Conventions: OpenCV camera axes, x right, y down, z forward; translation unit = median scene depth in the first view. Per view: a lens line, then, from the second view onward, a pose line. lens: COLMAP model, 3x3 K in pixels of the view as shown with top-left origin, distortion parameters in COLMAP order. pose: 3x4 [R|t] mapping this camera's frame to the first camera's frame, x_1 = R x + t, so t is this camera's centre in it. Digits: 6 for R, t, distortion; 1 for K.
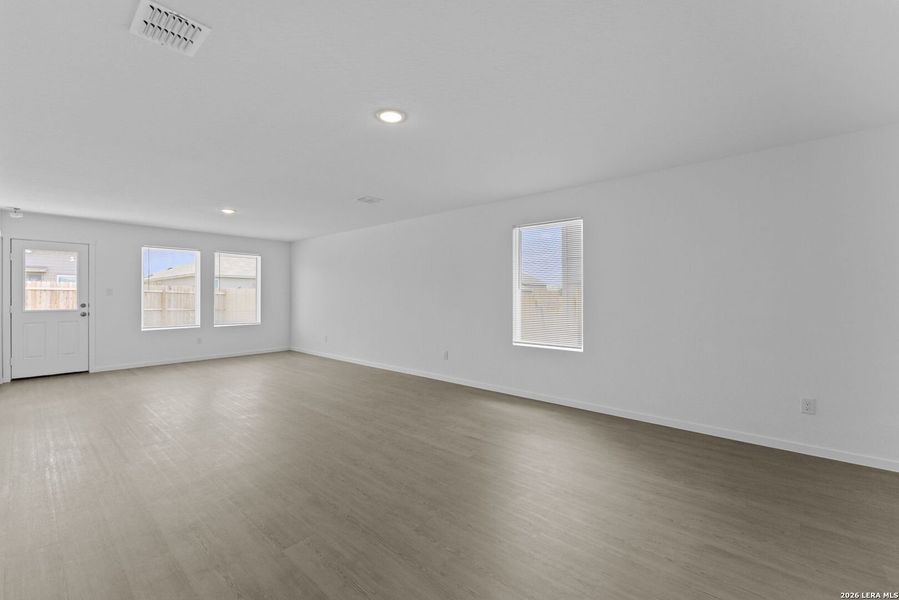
lens RADIAL K [[371.1, 0, 448.5], [0, 371.1, 294.8], [0, 0, 1]] dist [0.002006, 0.000086]
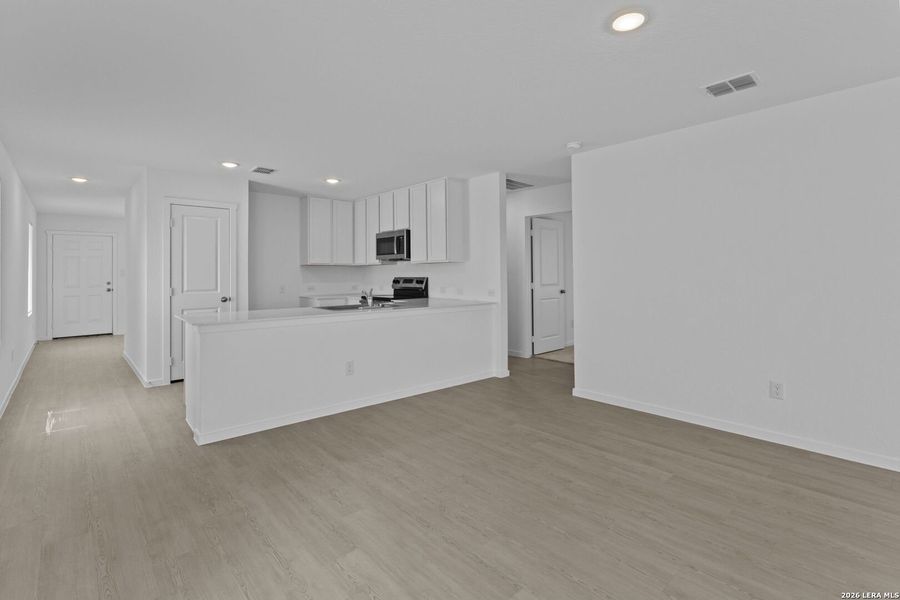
lens RADIAL K [[419.3, 0, 450.0], [0, 419.3, 266.1], [0, 0, 1]] dist [-0.000999, -0.000229]
pose [[-0.993709, 0.008784, 0.111648, 0.039003], [0.006958, 0.999836, -0.016734, 0.001032], [-0.111777, -0.015851, -0.993607, 0.703422]]
